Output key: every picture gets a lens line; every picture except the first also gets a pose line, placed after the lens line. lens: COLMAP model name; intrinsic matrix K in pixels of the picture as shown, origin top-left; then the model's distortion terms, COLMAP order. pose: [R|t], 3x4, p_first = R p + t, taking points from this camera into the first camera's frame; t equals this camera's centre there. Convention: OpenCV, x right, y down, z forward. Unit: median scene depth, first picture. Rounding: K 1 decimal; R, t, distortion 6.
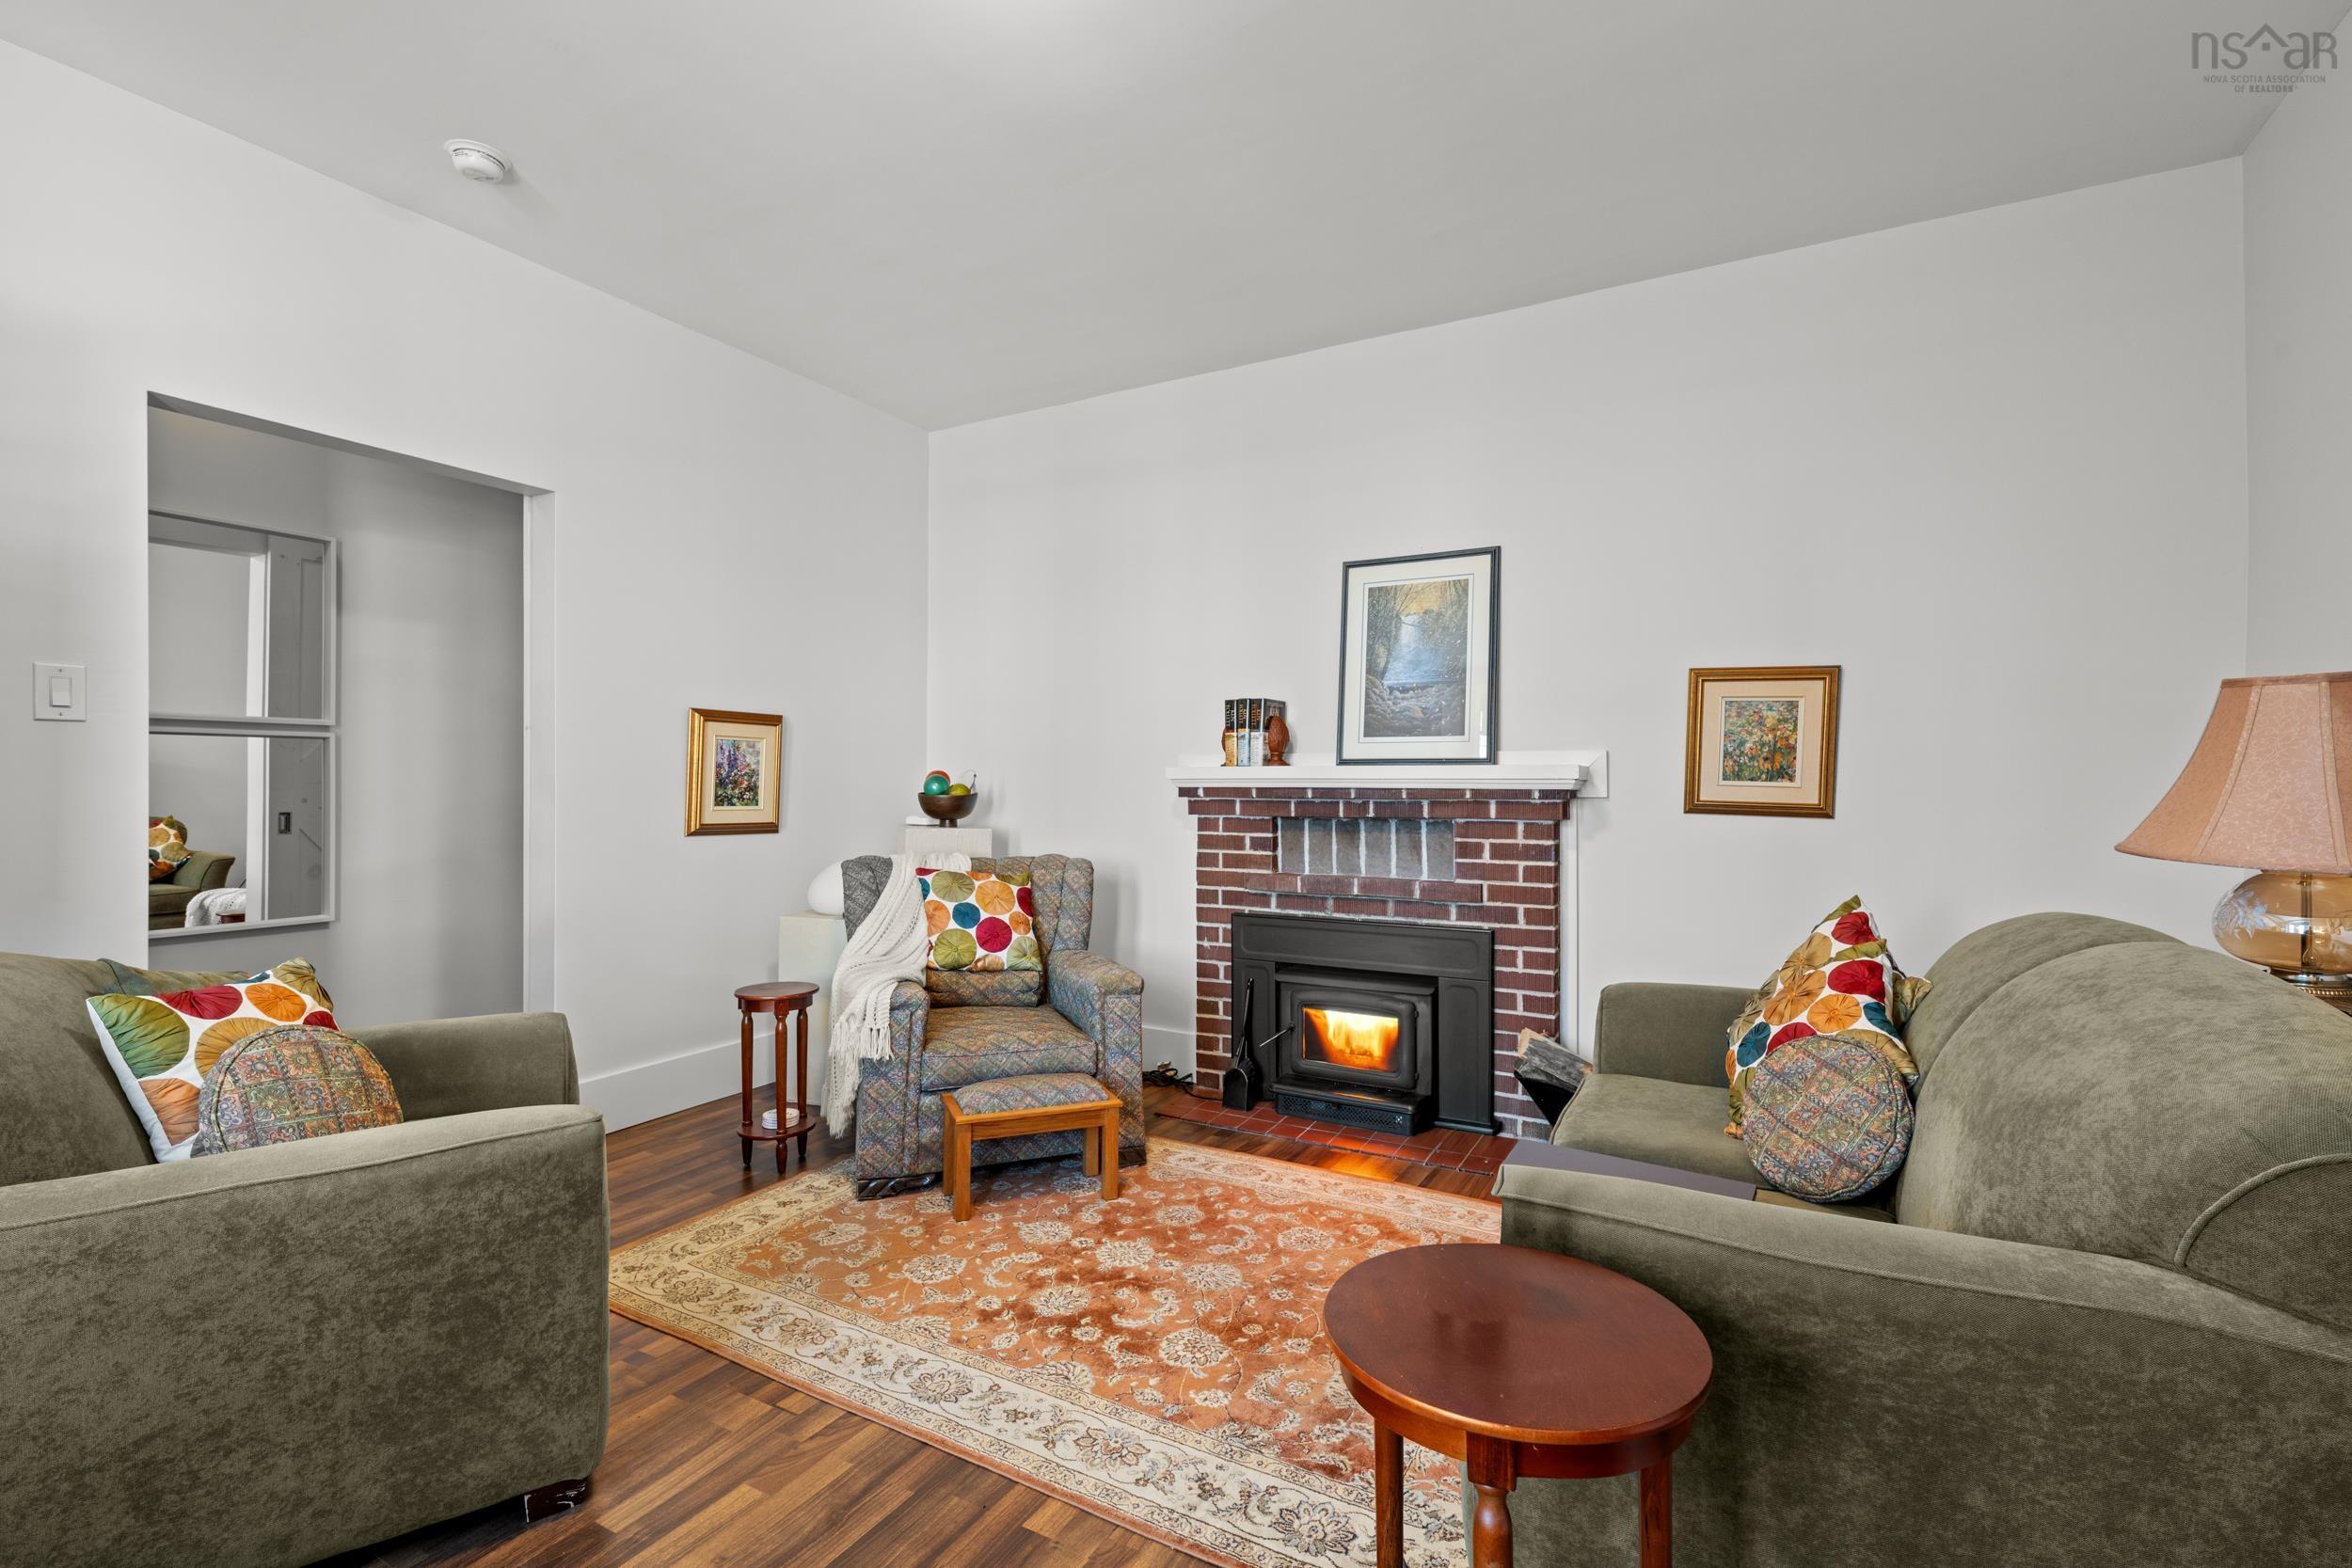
lens RADIAL K [[1066.4, 0, 1173.7], [0, 1066.4, 769.8], [0, 0, 1]] dist [0.000131, 0.000183]
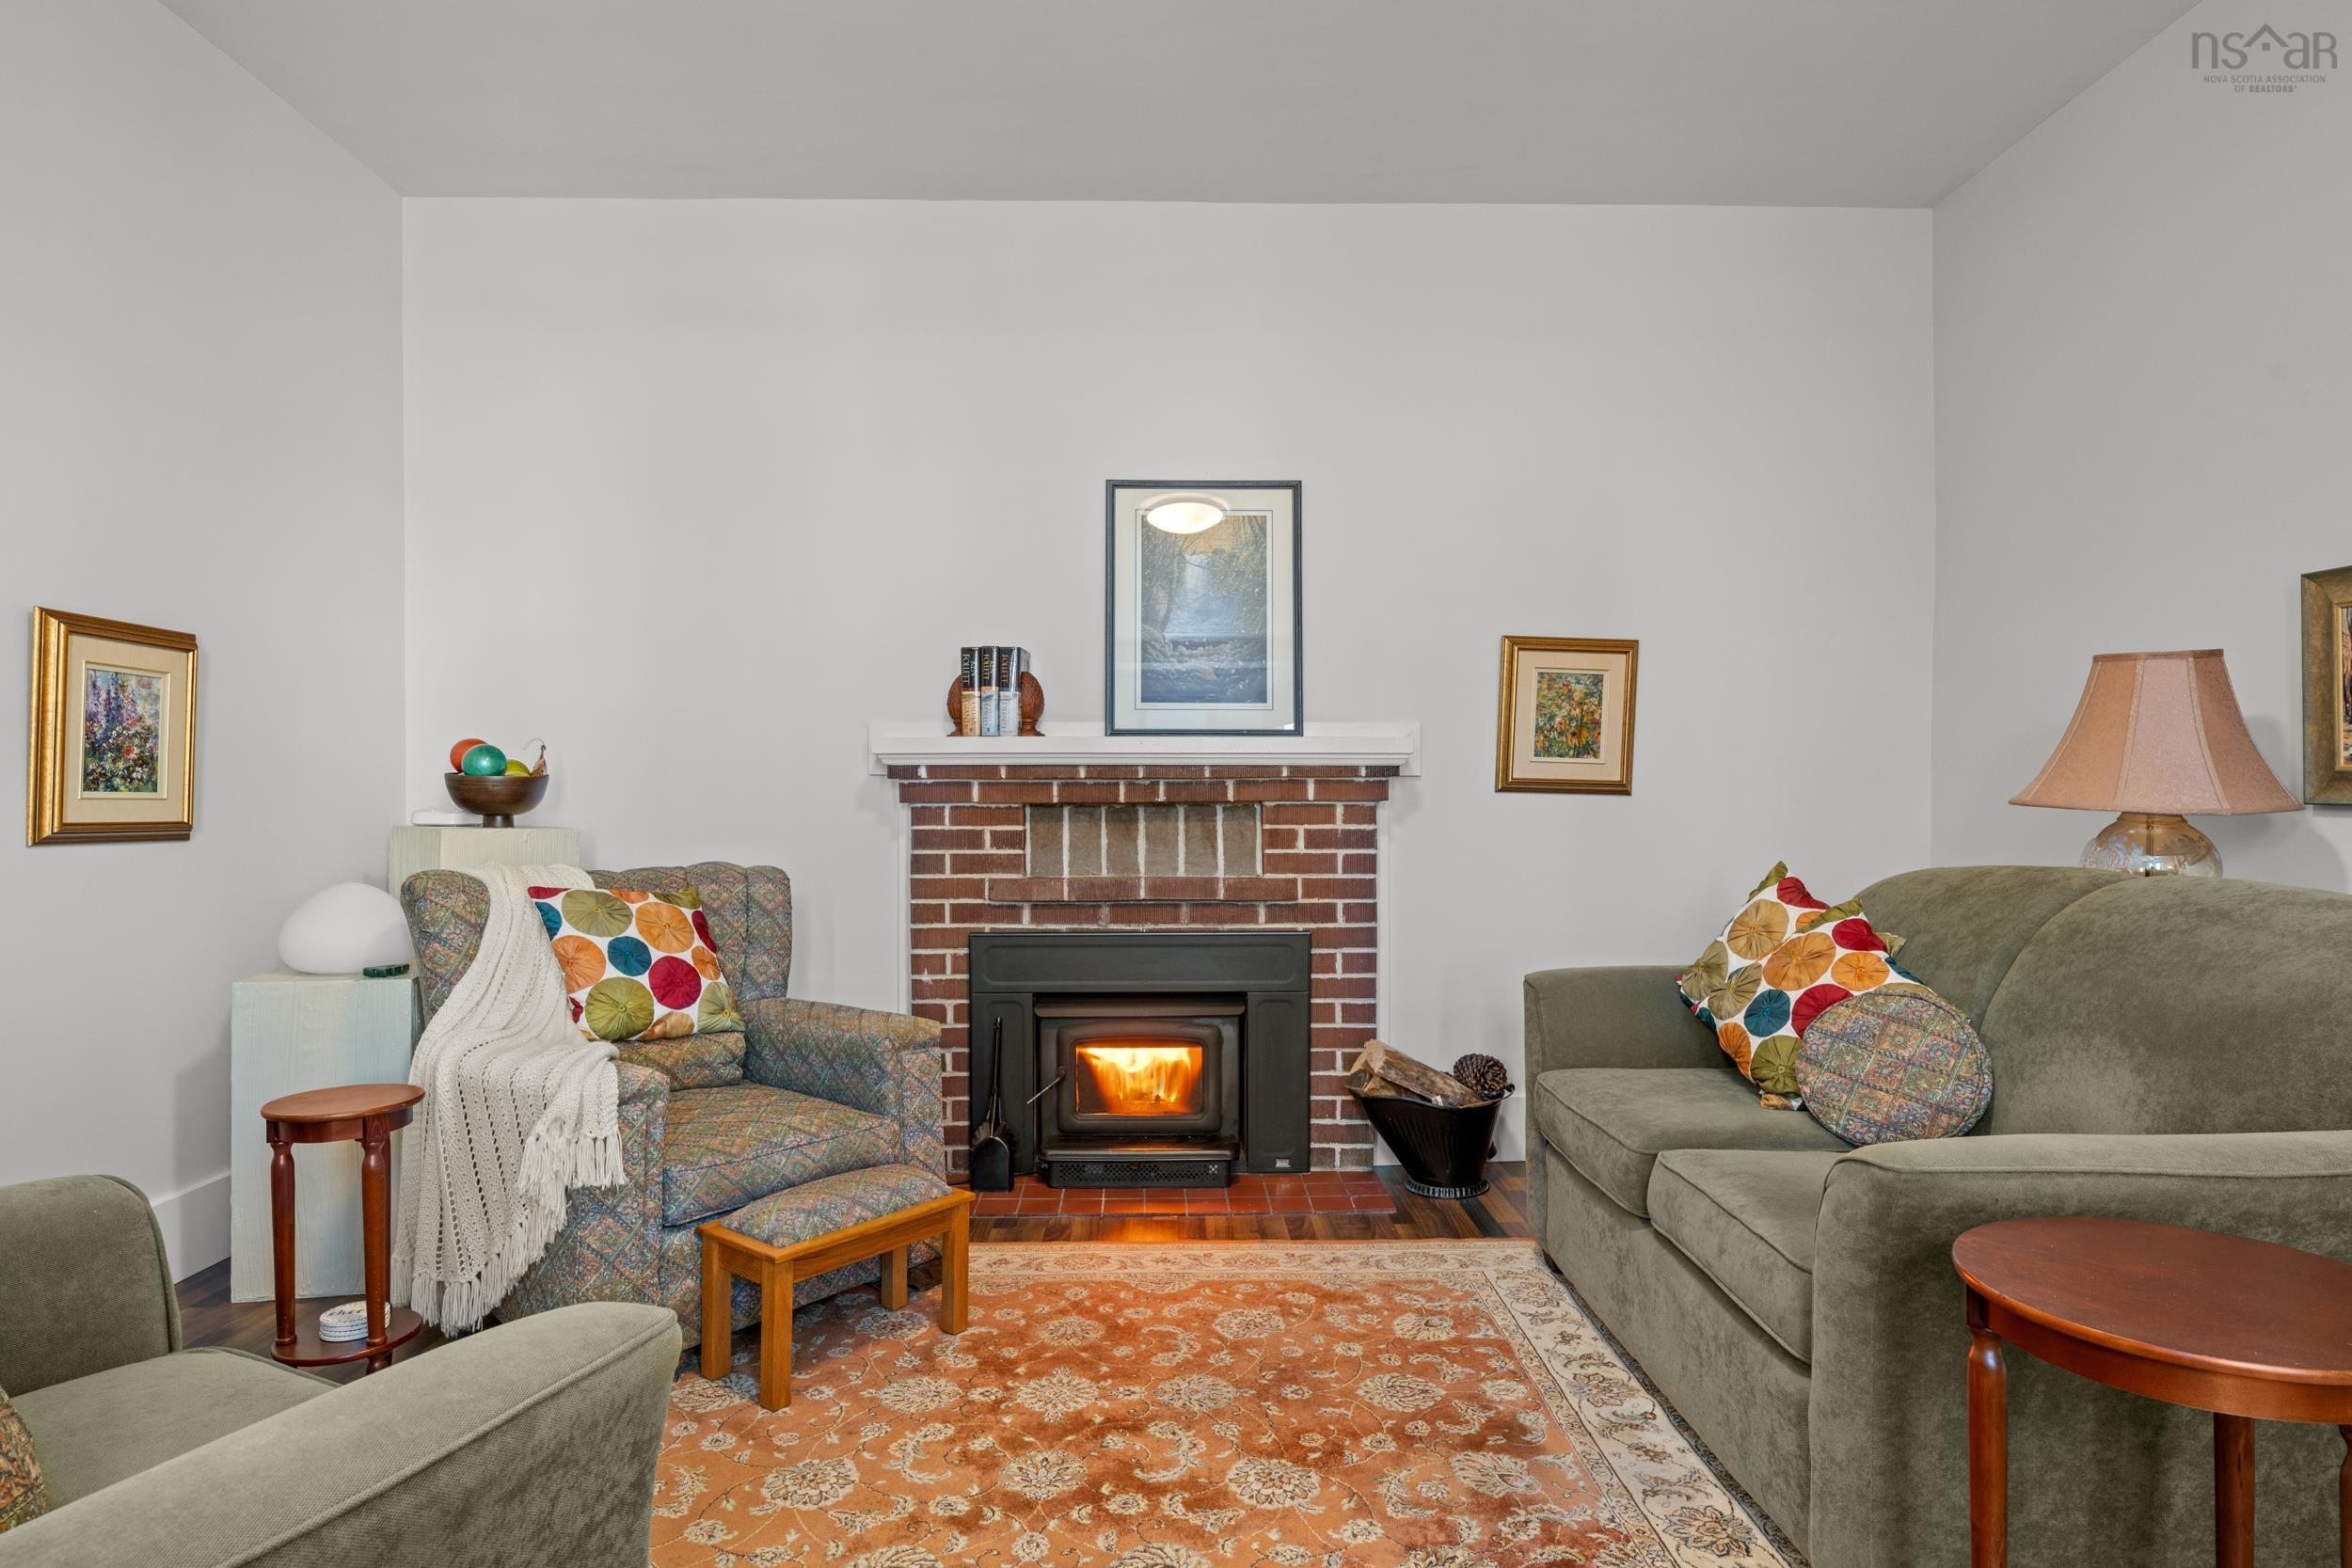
lens RADIAL K [[1307.0, 0, 1183.0], [0, 1307.0, 799.2], [0, 0, 1]] dist [-0.001671, -0.000597]
pose [[0.862042, -0.004973, 0.506812, -0.321458], [-0.003710, 0.999863, 0.016122, 0.028804], [-0.506823, -0.015778, 0.861906, 0.155755]]
